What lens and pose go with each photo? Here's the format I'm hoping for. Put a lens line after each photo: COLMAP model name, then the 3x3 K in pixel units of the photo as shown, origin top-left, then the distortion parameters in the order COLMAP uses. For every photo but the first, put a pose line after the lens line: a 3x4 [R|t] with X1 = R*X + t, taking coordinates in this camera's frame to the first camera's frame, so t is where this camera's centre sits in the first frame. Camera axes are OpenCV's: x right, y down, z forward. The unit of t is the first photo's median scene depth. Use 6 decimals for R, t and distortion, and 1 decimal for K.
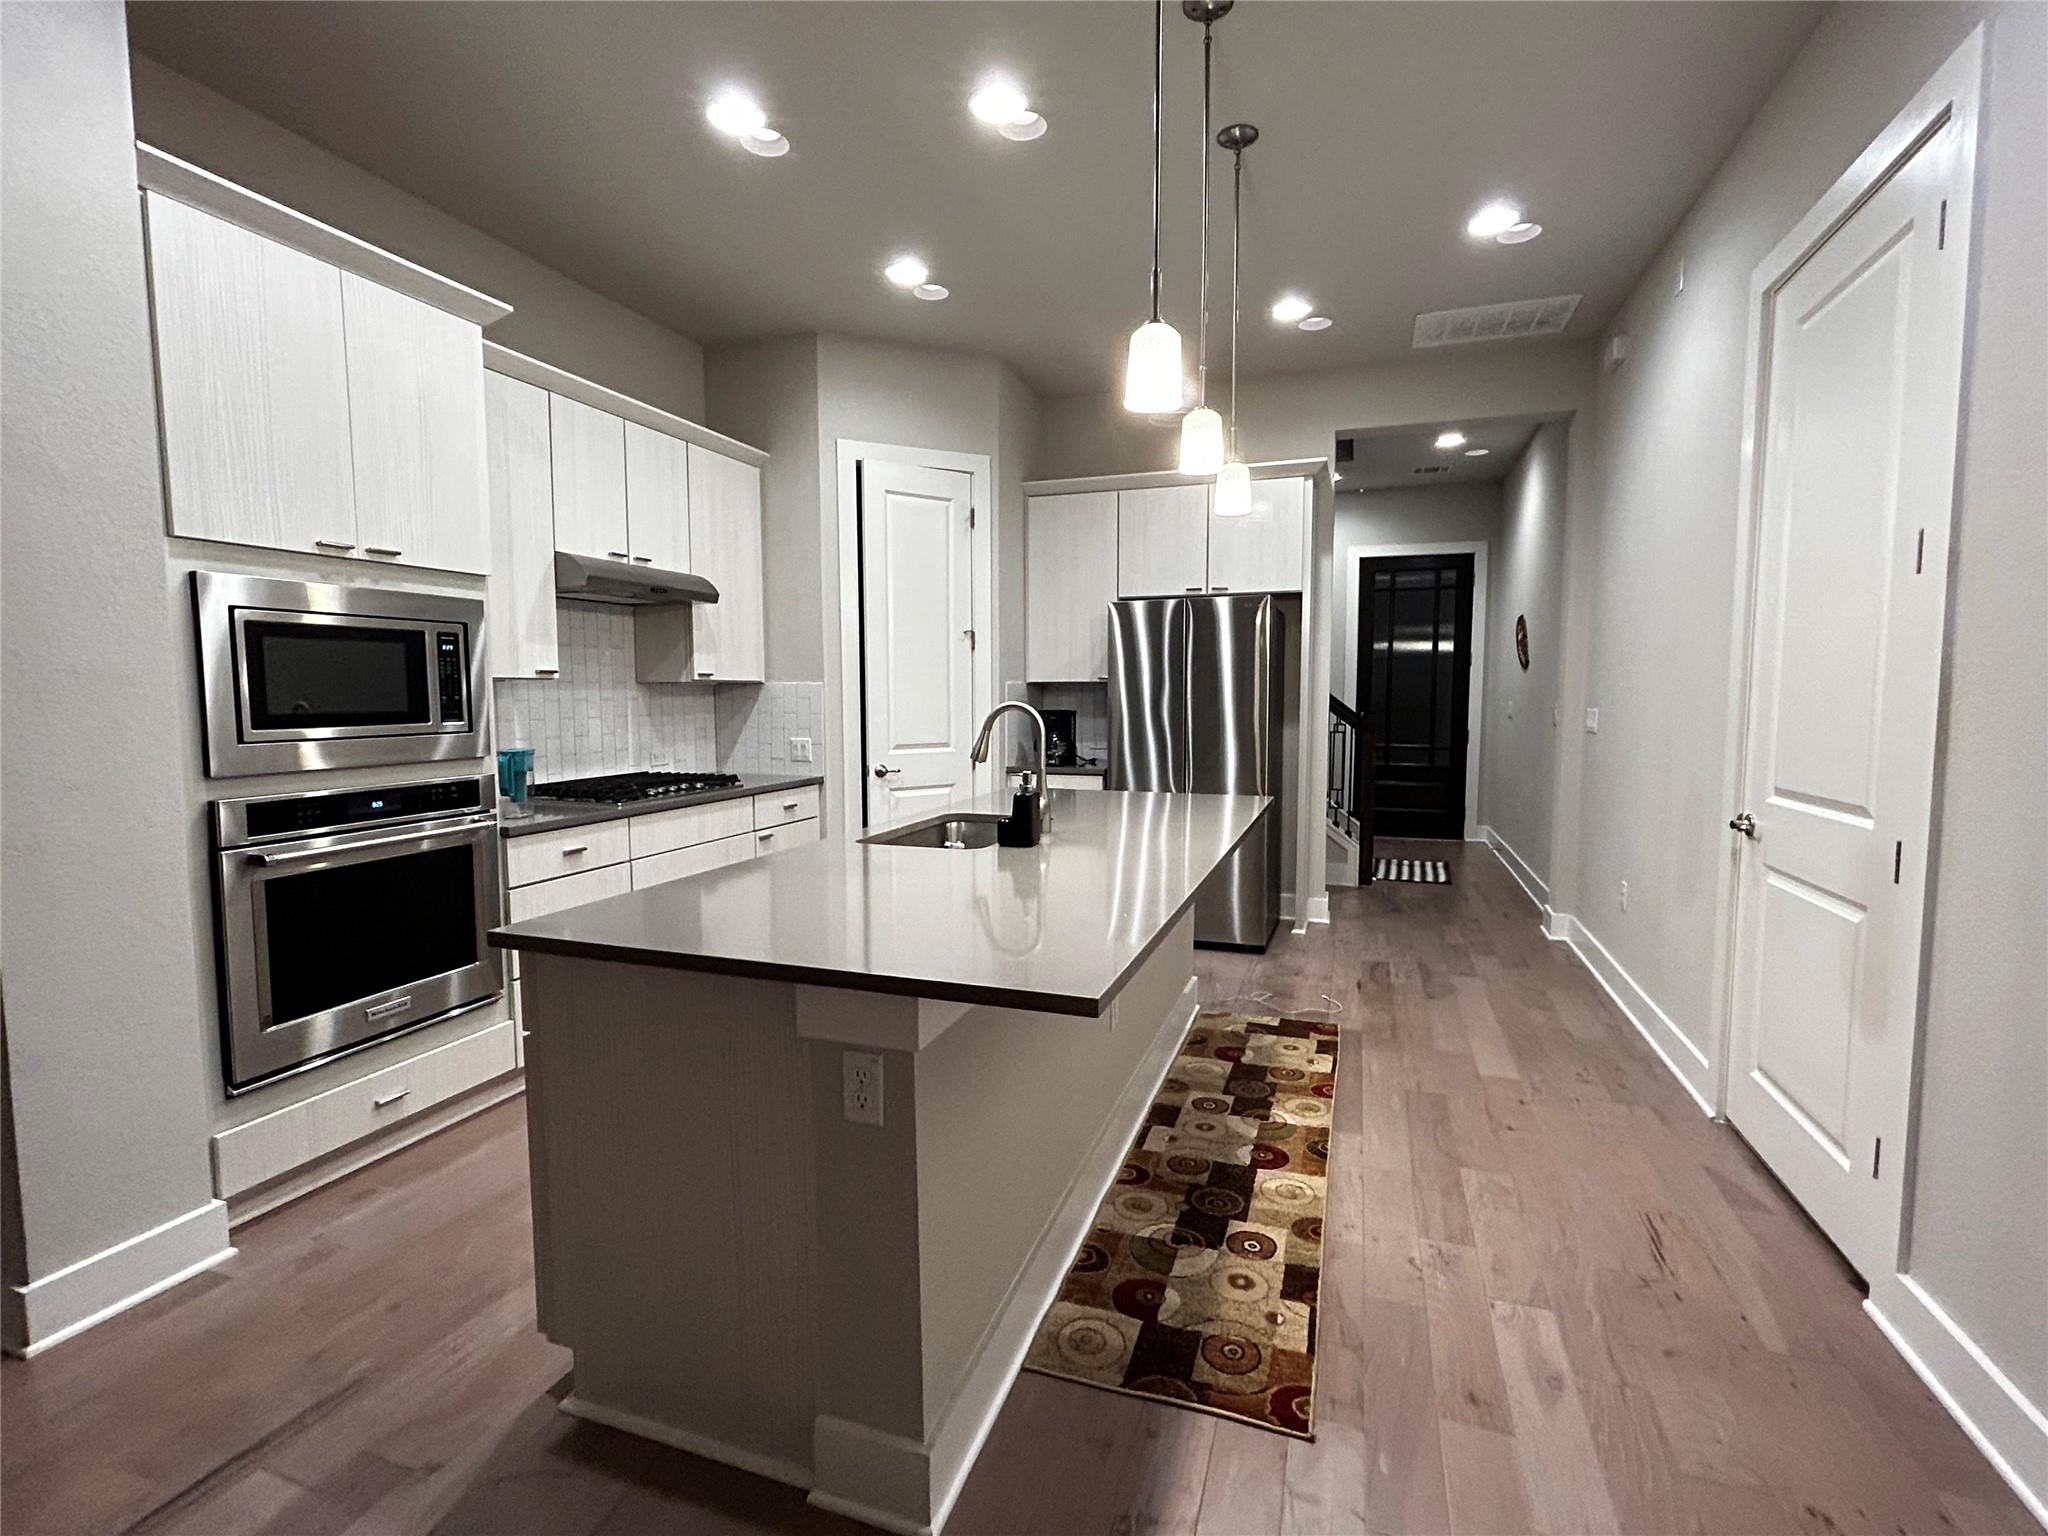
lens RADIAL K [[939.7, 0, 1027.8], [0, 939.7, 765.2], [0, 0, 1]] dist [-0.000844, 0.001293]
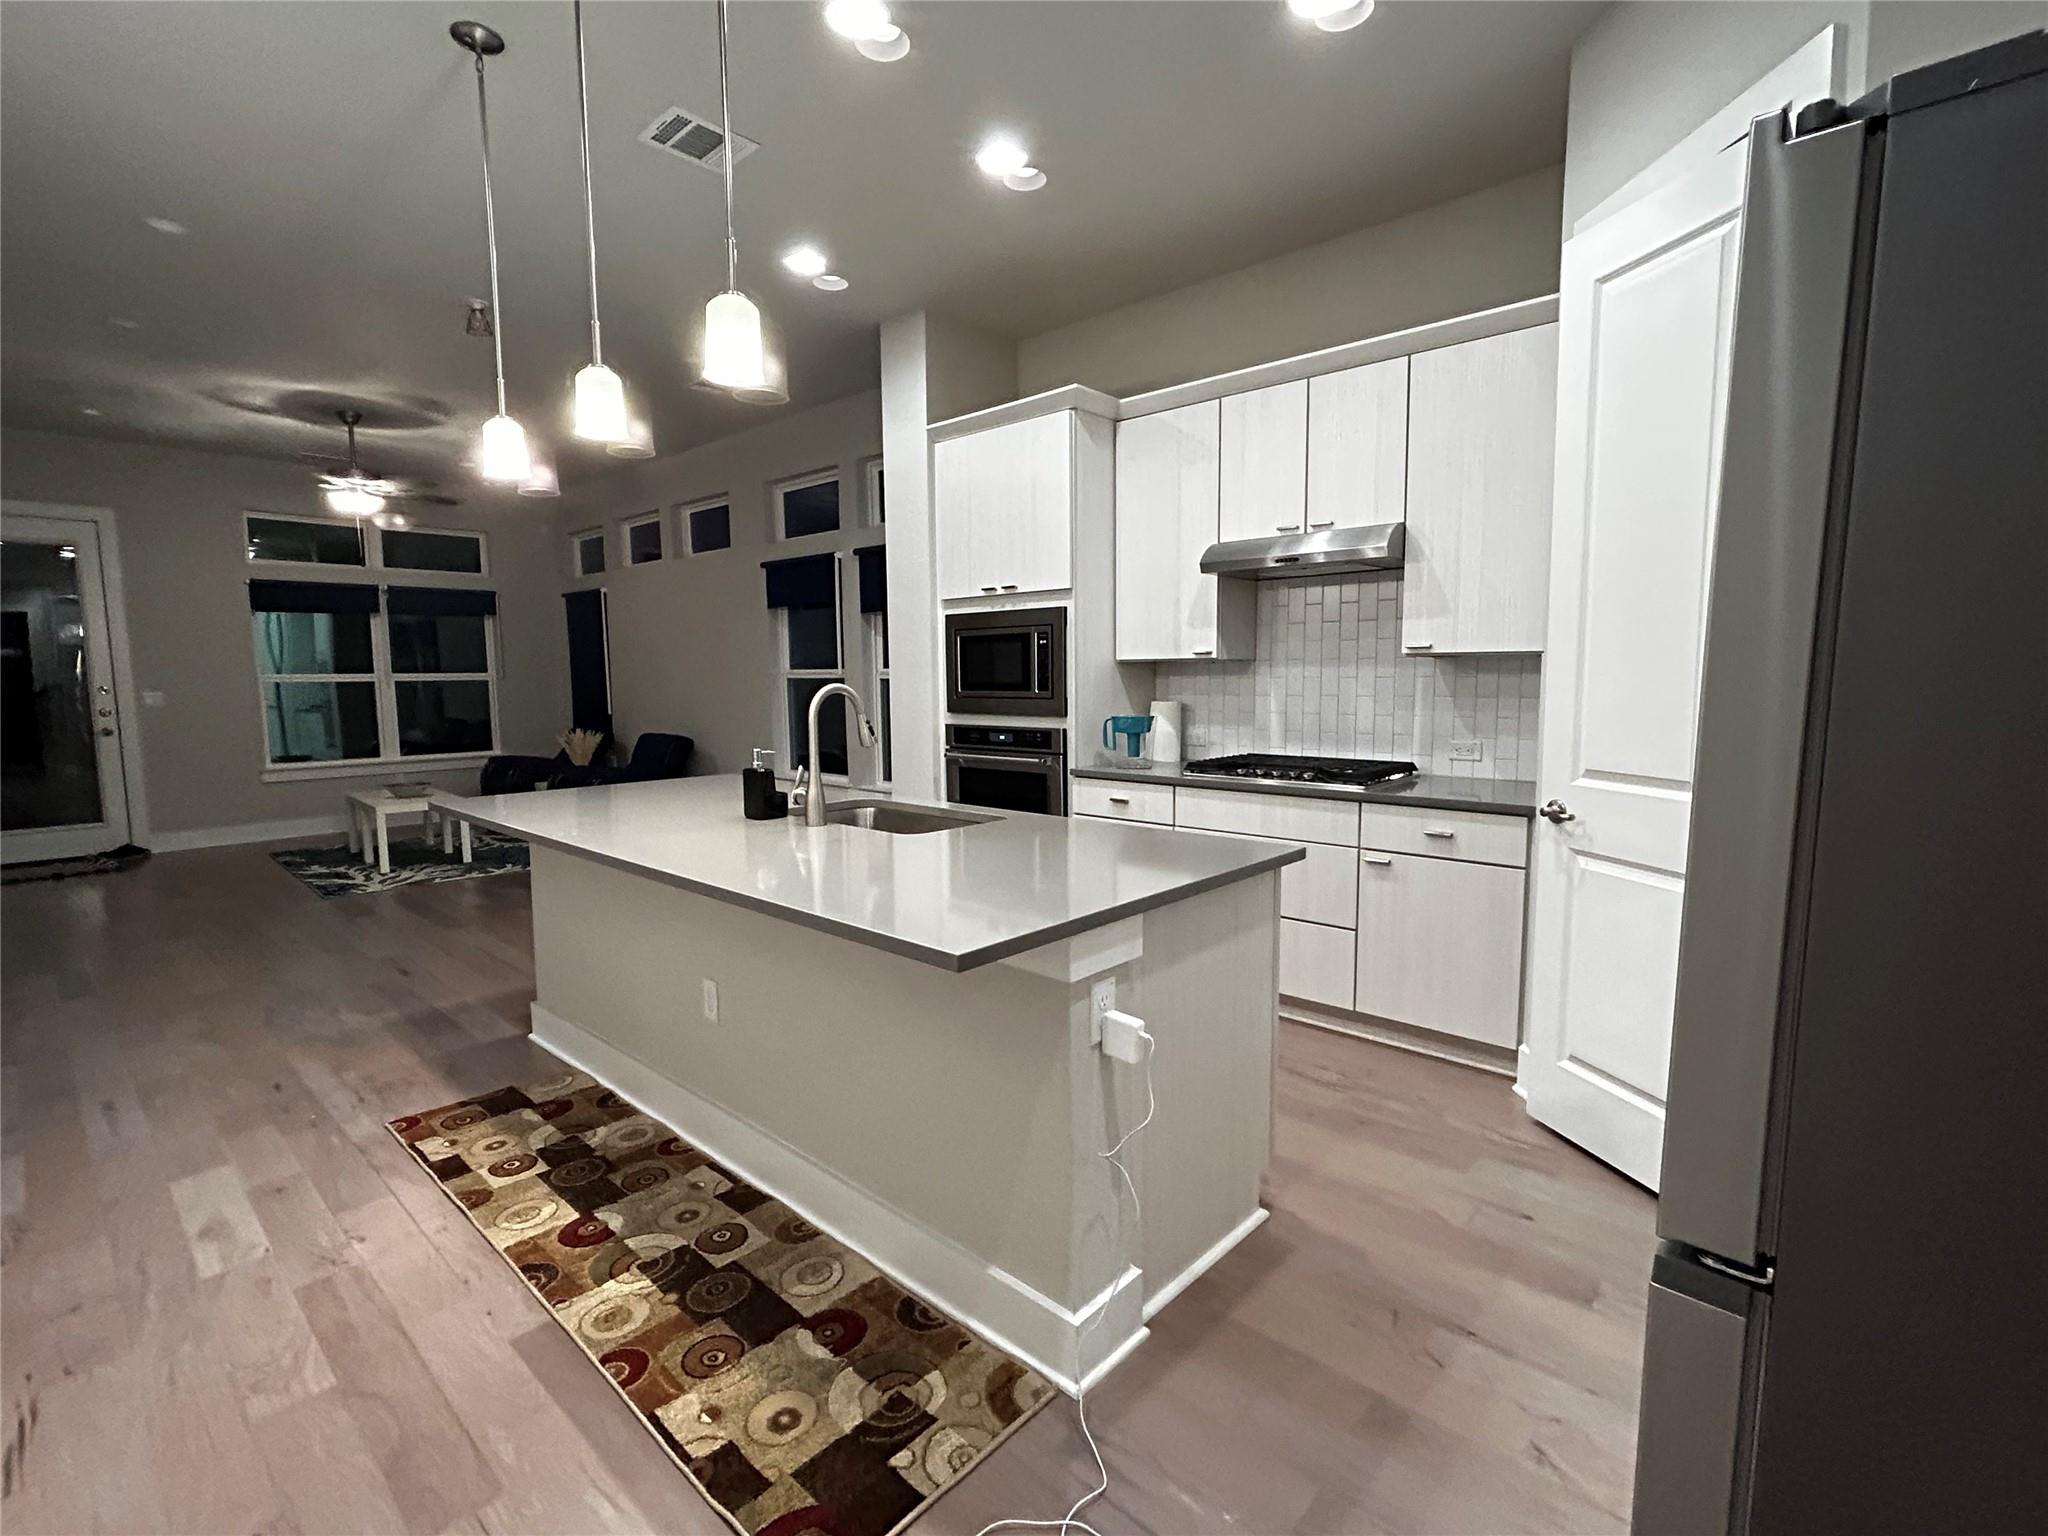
lens RADIAL K [[939.7, 0, 1024.4], [0, 939.7, 765.9], [0, 0, 1]] dist [-0.000844, 0.001293]
pose [[-0.392525, 0.096606, -0.914654, 0.744301], [-0.064167, 0.989169, 0.132013, -0.116985], [0.917500, 0.110509, -0.382075, 1.469258]]
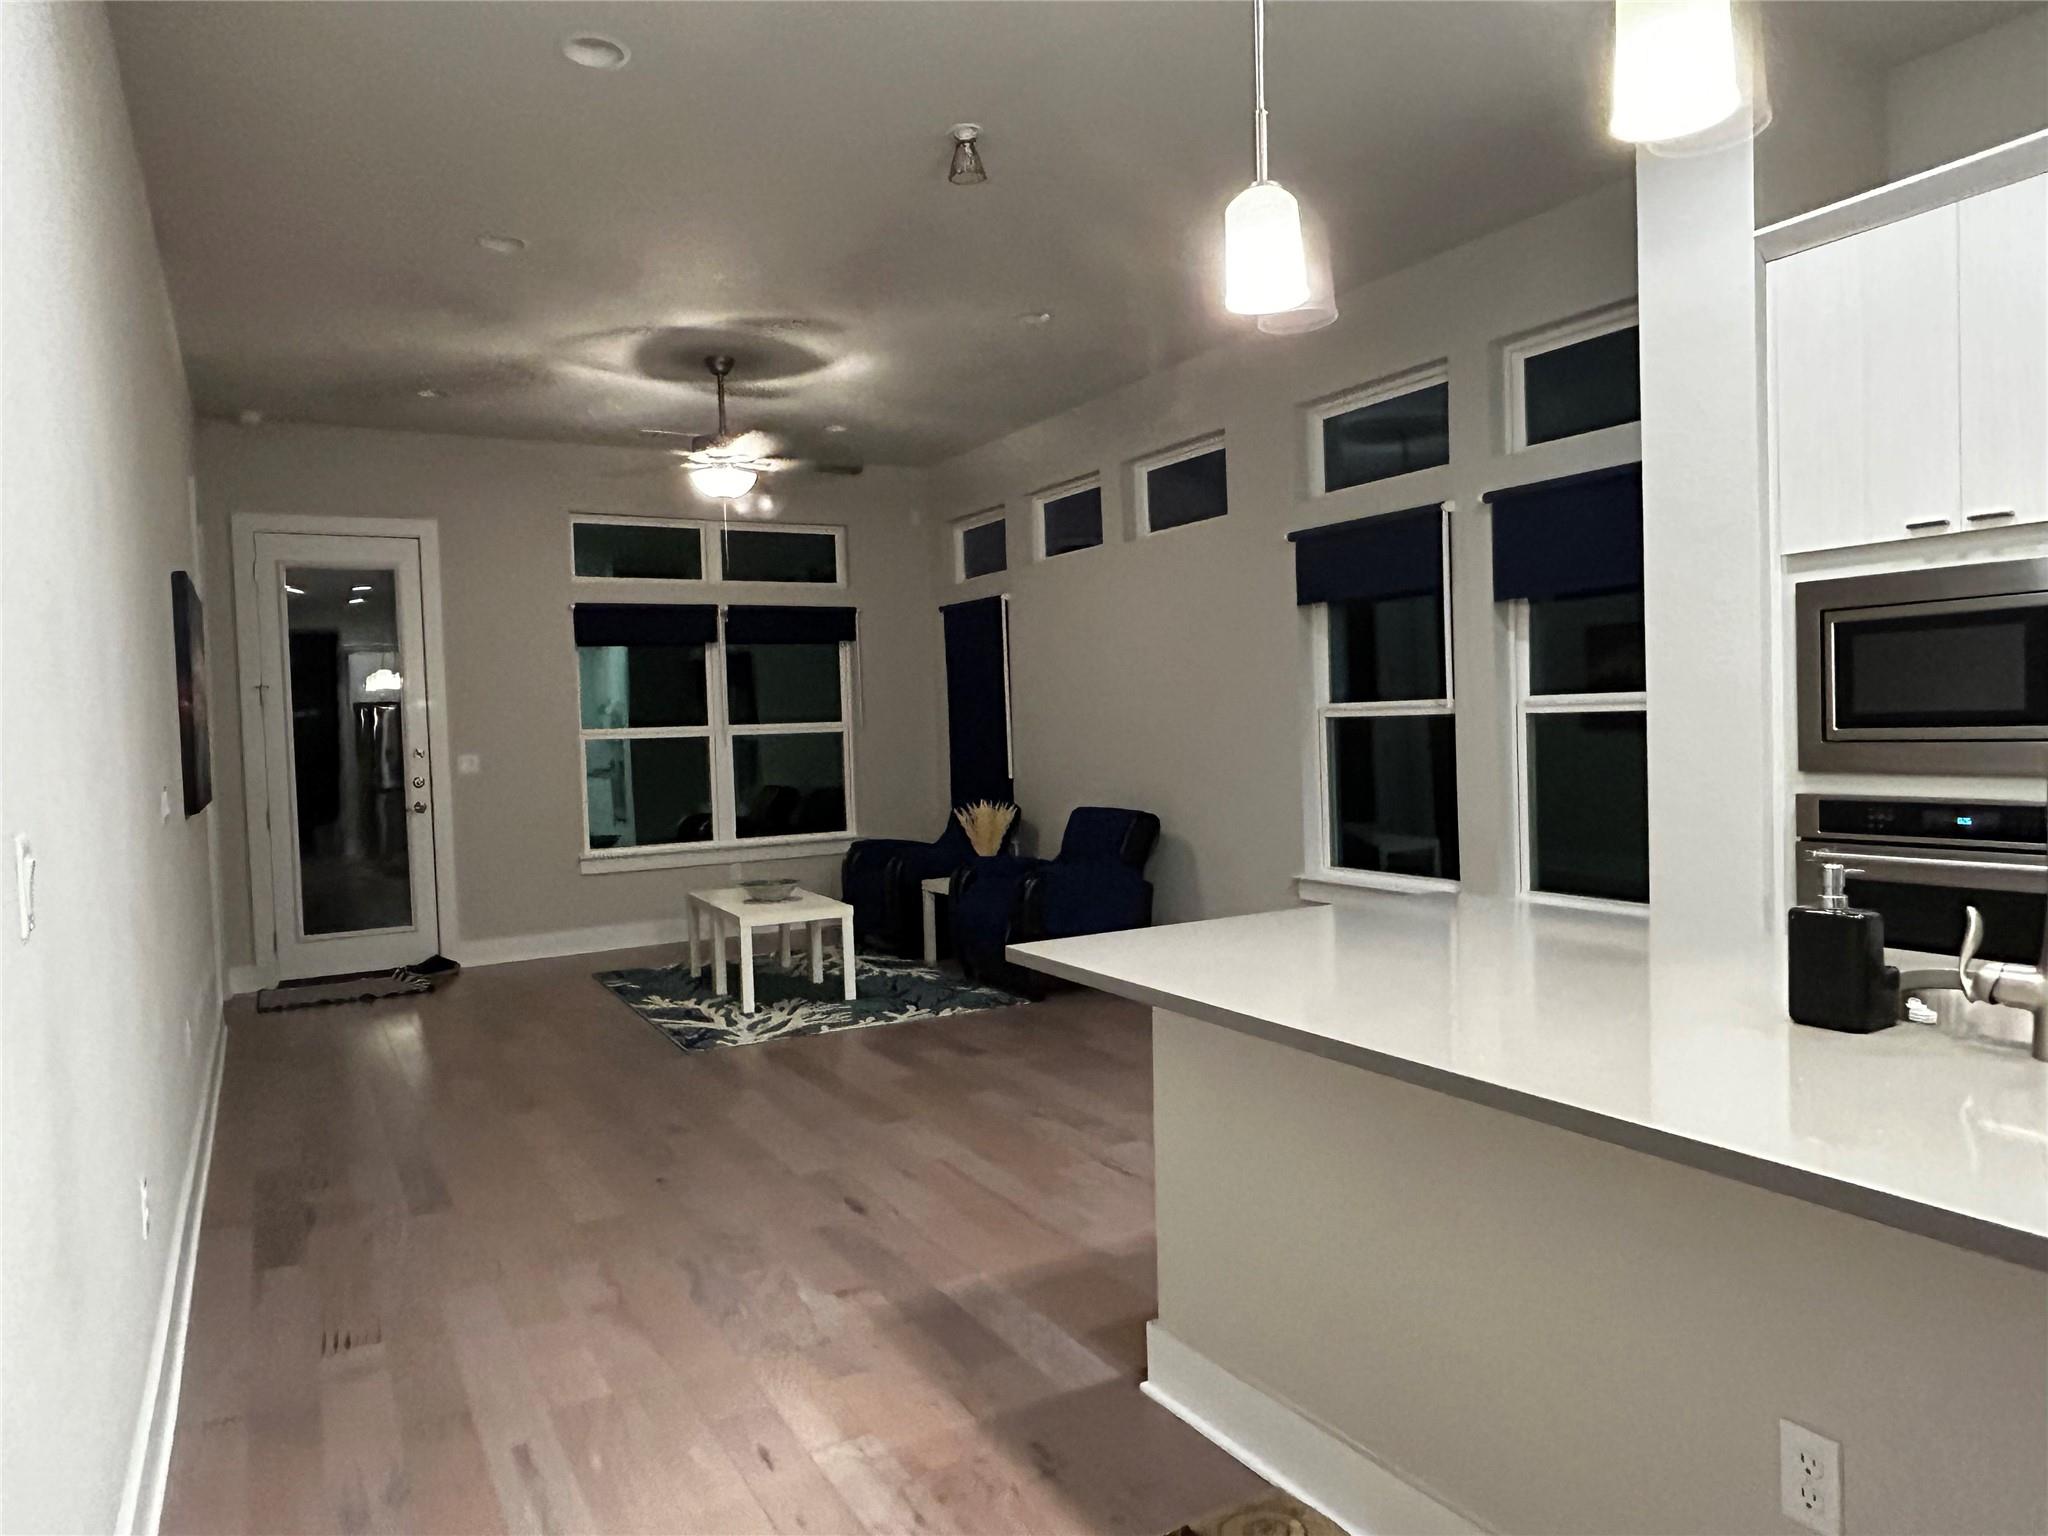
lens RADIAL K [[1313.7, 0, 1018.3], [0, 1313.7, 769.2], [0, 0, 1]] dist [0.007036, -0.022571]
pose [[-0.653455, 0.049971, -0.755314, 0.642351], [-0.027109, 0.995634, 0.089323, -0.074942], [0.756479, 0.078844, -0.649248, 0.967598]]
